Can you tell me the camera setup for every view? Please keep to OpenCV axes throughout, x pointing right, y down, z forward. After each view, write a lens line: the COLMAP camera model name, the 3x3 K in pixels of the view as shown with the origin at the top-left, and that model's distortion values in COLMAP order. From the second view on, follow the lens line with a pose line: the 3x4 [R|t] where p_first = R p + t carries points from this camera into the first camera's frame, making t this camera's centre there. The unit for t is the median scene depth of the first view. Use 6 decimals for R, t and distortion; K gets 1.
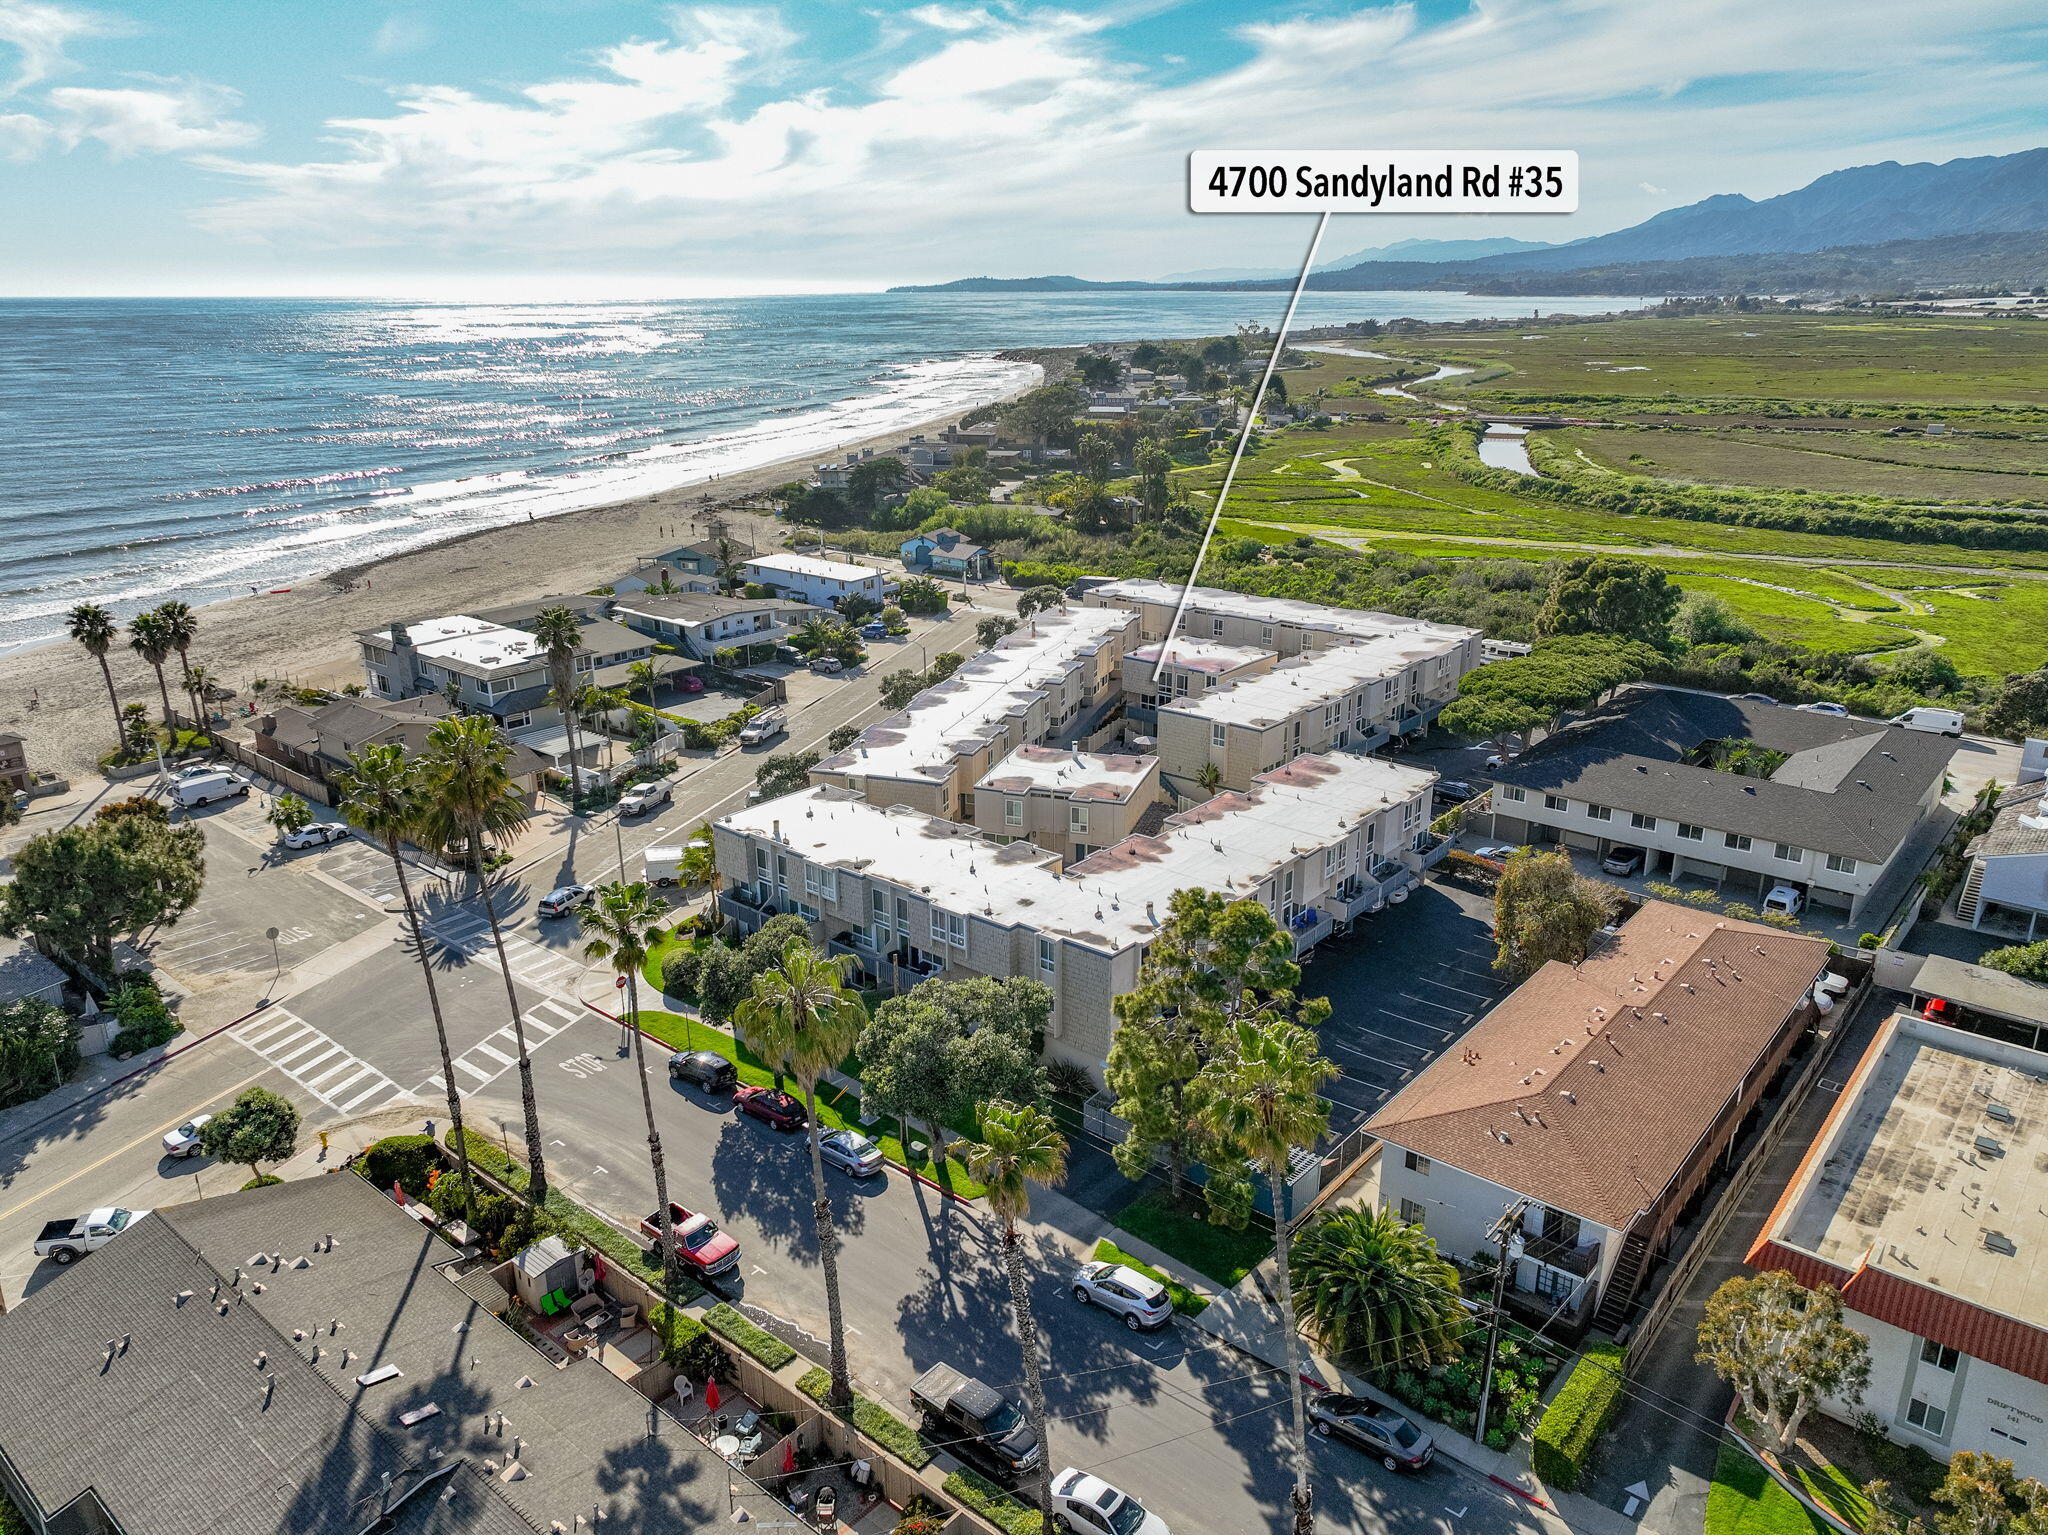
lens RADIAL K [[1446.1, 0, 1022.6], [0, 1446.1, 758.7], [0, 0, 1]] dist [0.001223, 0.017073]
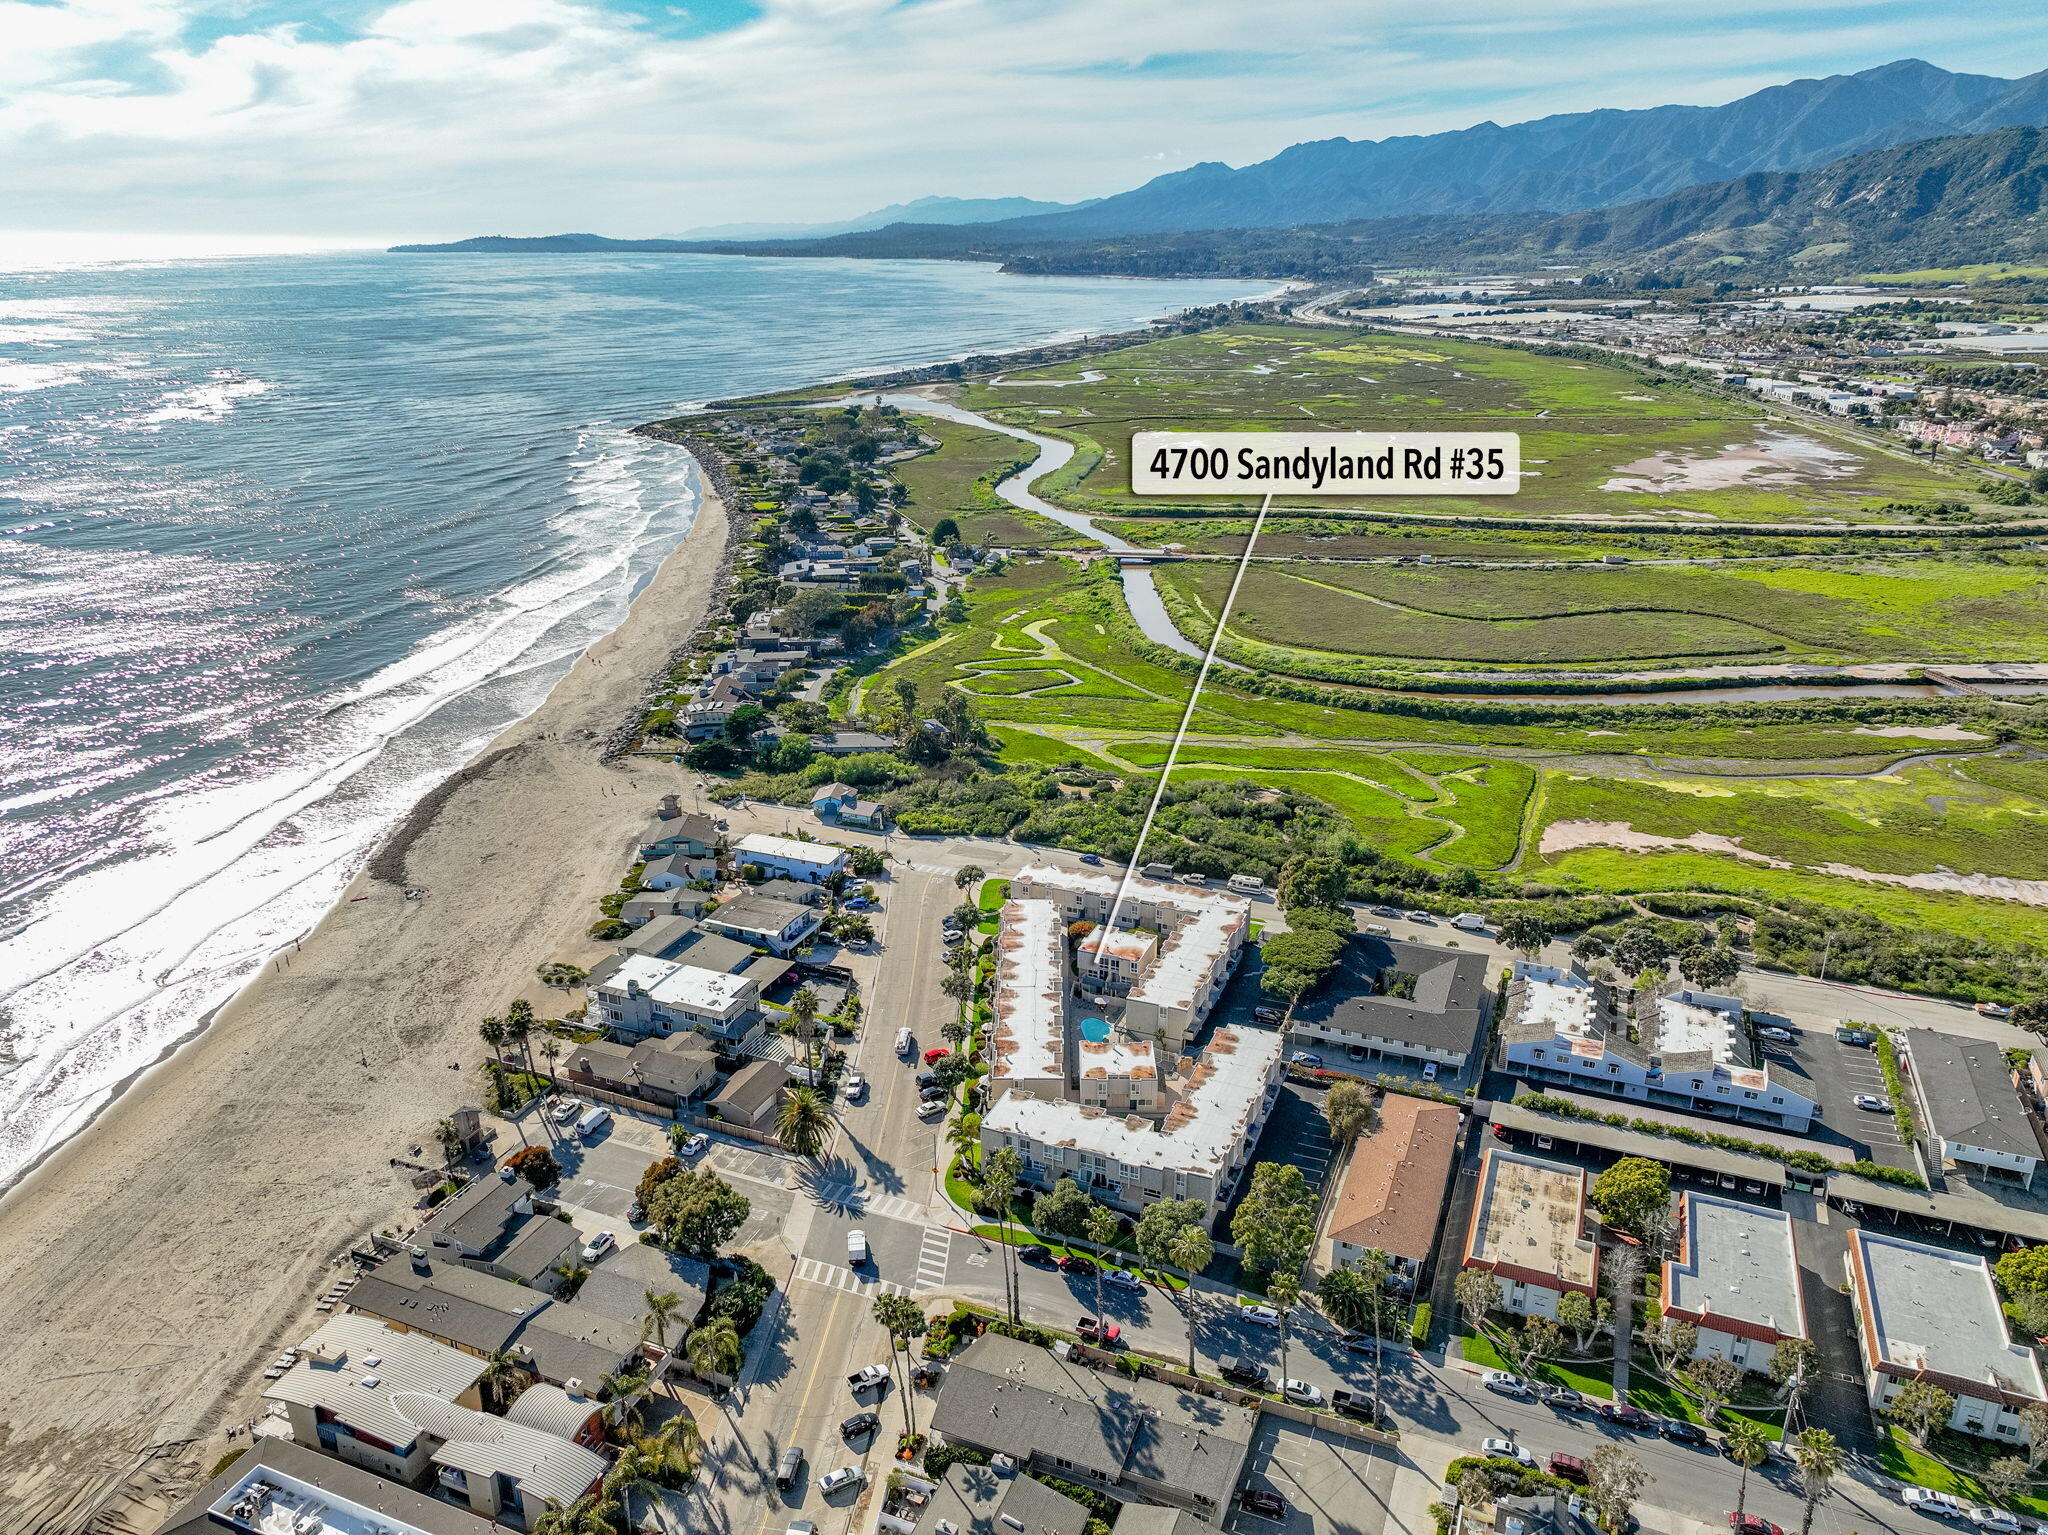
lens RADIAL K [[1446.1, 0, 1019.8], [0, 1446.1, 774.2], [0, 0, 1]] dist [0.001223, 0.017073]
pose [[0.953099, -0.103488, 0.284416, -0.661539], [0.091349, 0.994262, 0.055658, -0.537446], [-0.288544, -0.027067, 0.957084, -0.932512]]
